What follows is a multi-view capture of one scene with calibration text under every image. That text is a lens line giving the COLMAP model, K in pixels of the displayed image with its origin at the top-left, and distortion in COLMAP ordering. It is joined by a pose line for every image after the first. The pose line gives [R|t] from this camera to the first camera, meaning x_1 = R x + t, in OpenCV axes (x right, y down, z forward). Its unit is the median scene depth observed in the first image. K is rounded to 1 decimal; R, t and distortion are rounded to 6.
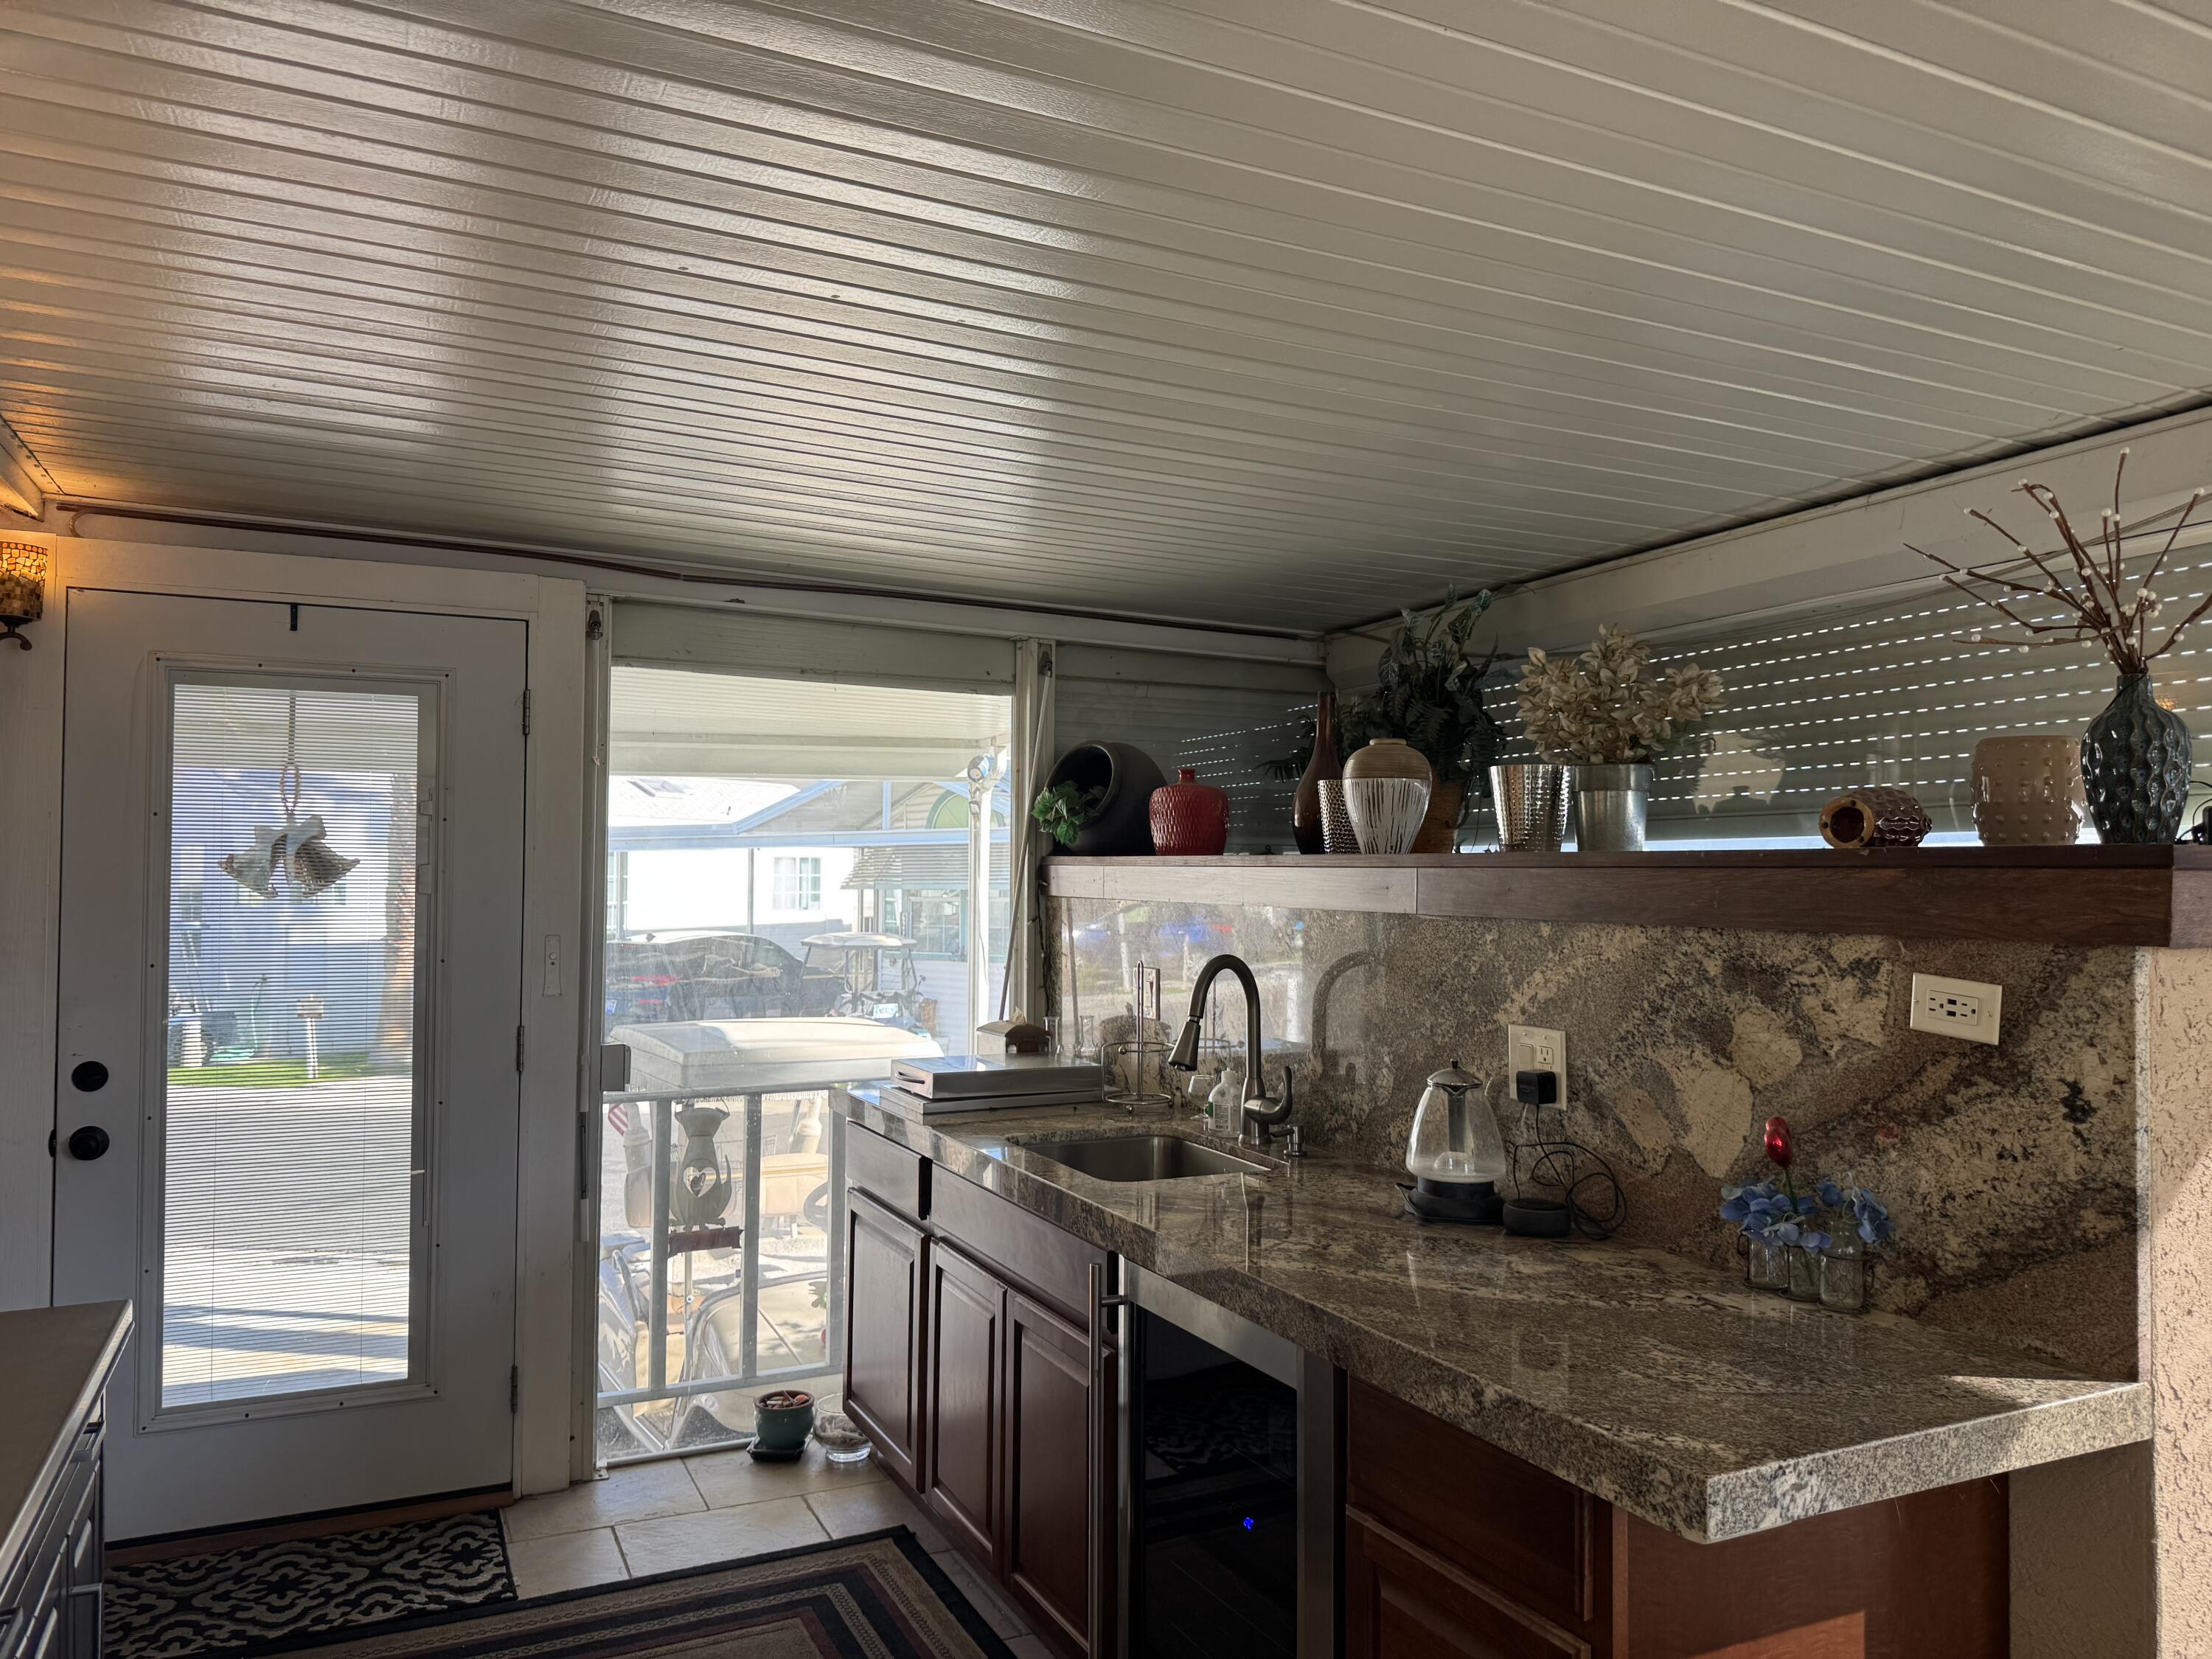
lens RADIAL K [[1565.5, 0, 1106.0], [0, 1565.5, 829.5], [0, 0, 1]] dist [-0.000847, -0.099072]
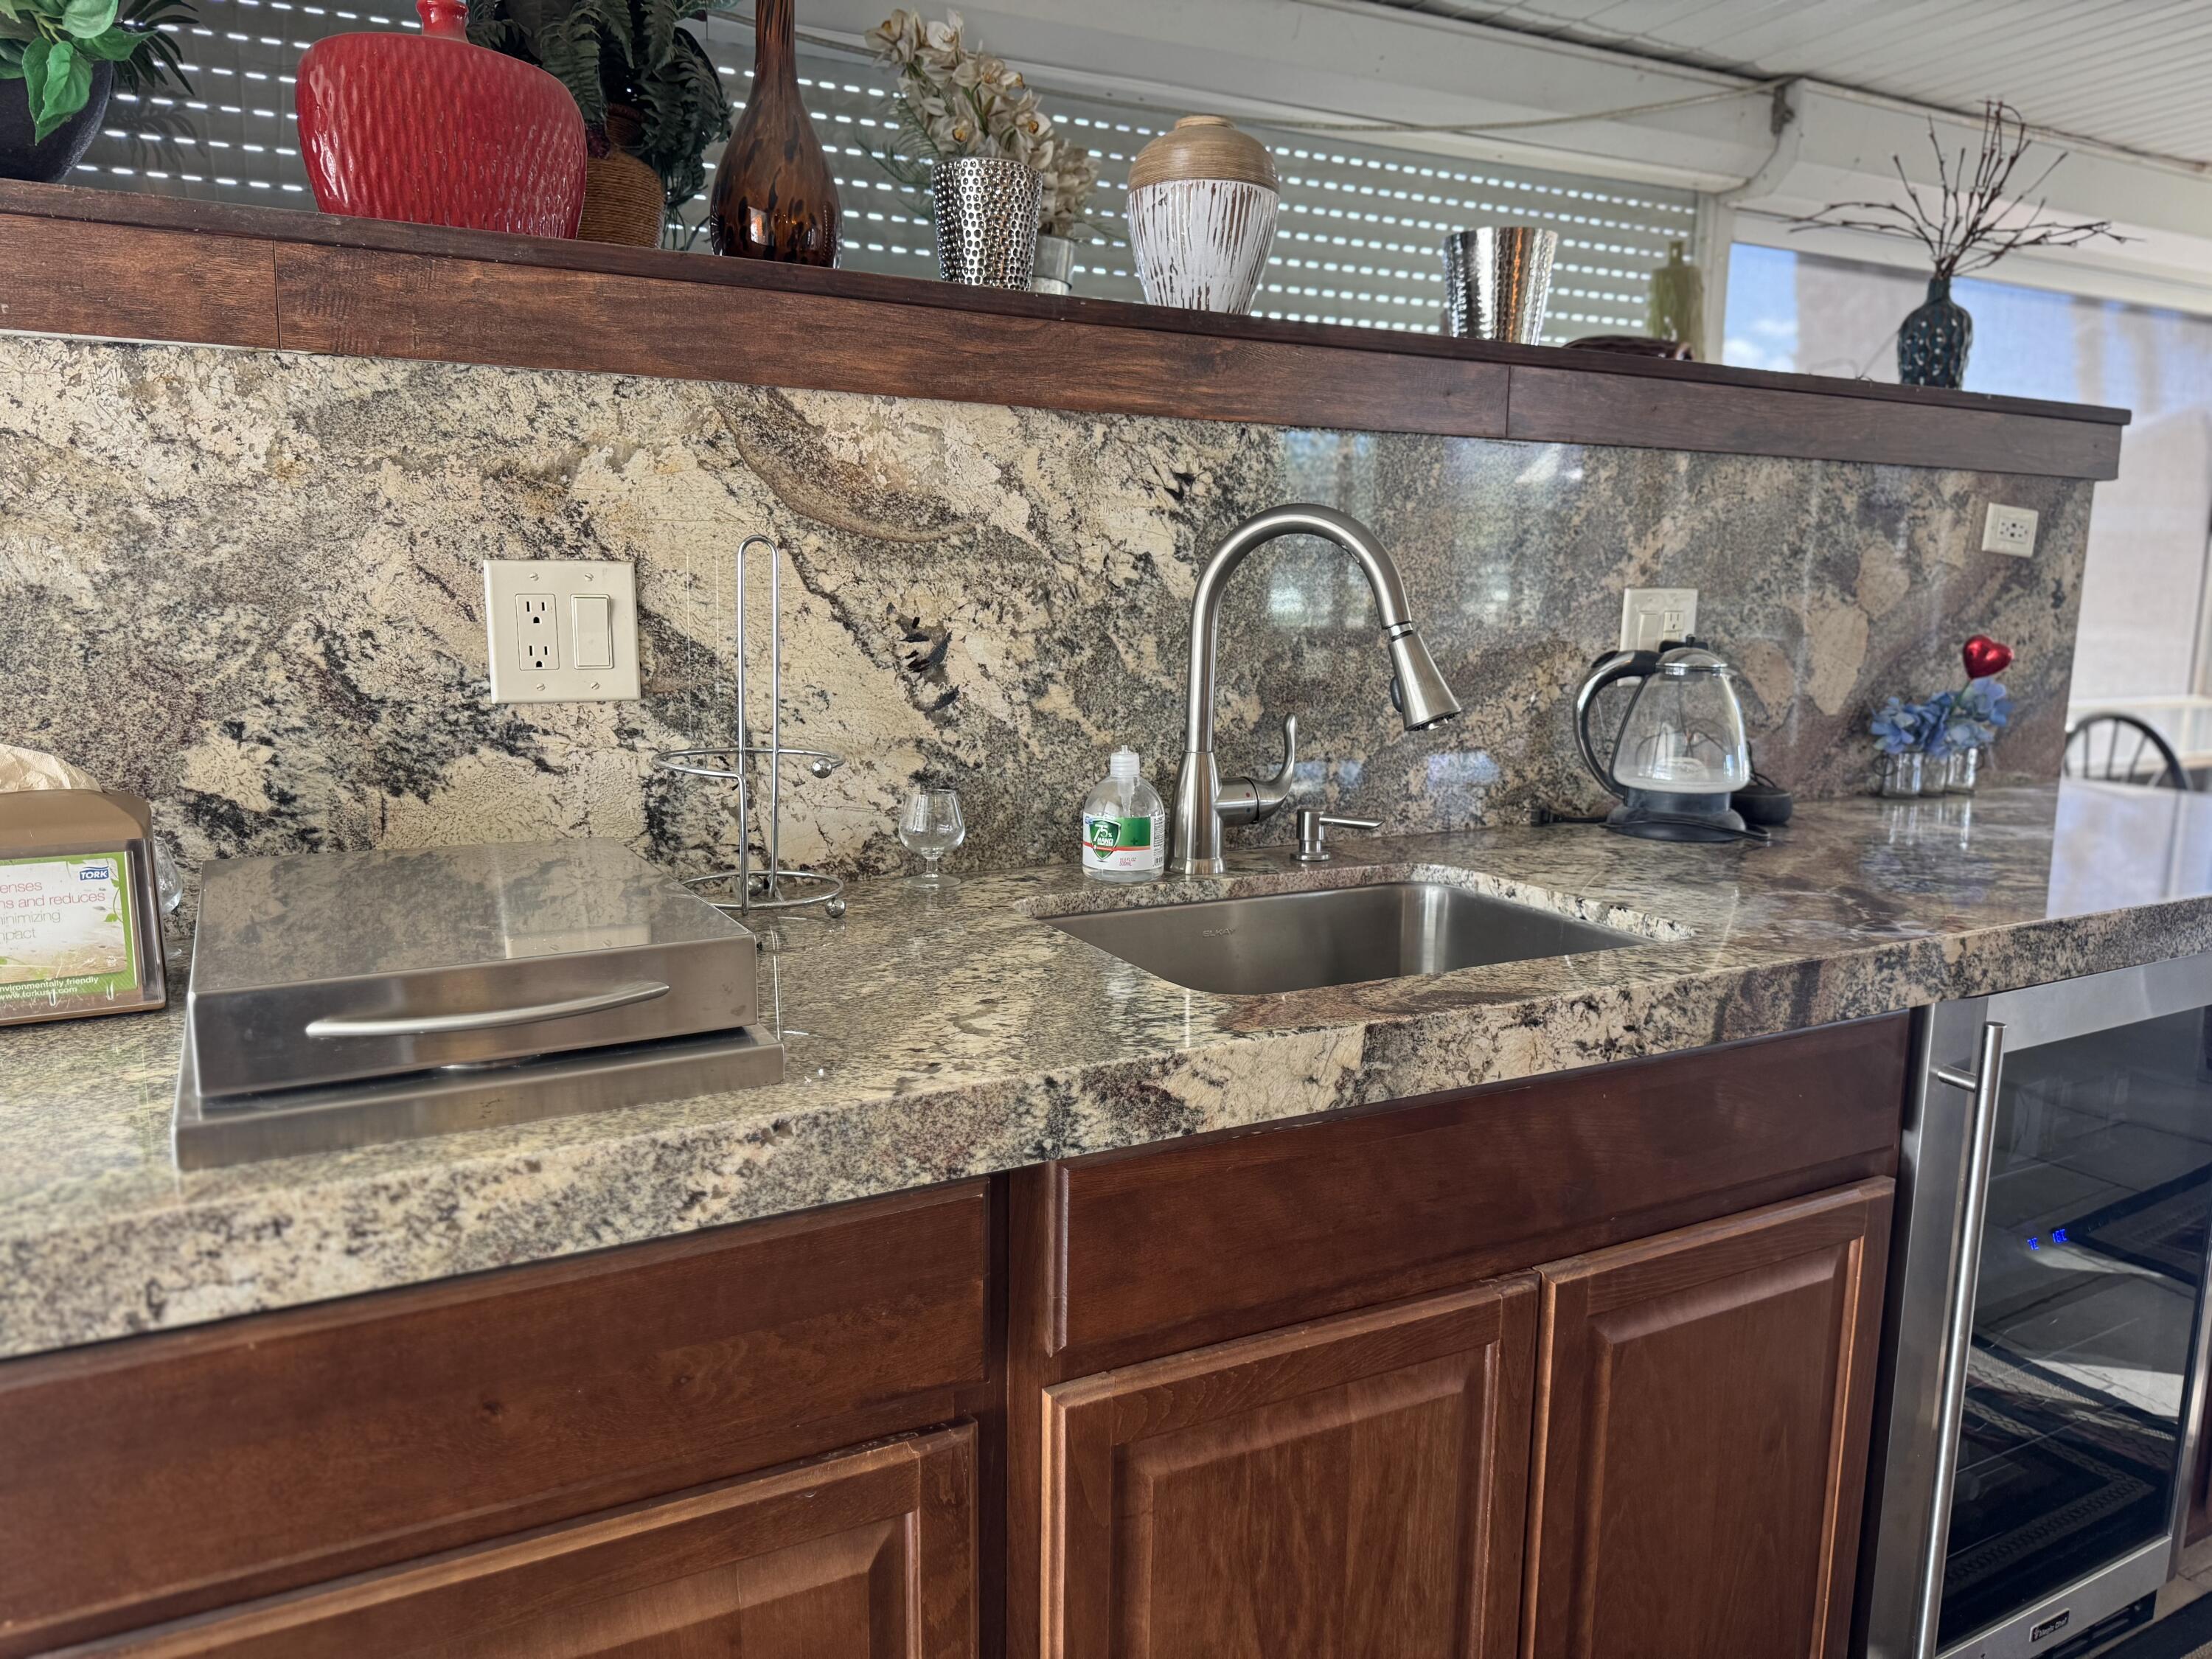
lens RADIAL K [[1541.3, 0, 1106.0], [0, 1541.3, 829.5], [0, 0, 1]] dist [-0.002761, -0.002775]
pose [[-0.040947, -0.171294, 0.984369, -0.604478], [-0.035419, 0.984825, 0.169900, 0.146461], [-0.998533, -0.027909, -0.046392, 1.554580]]
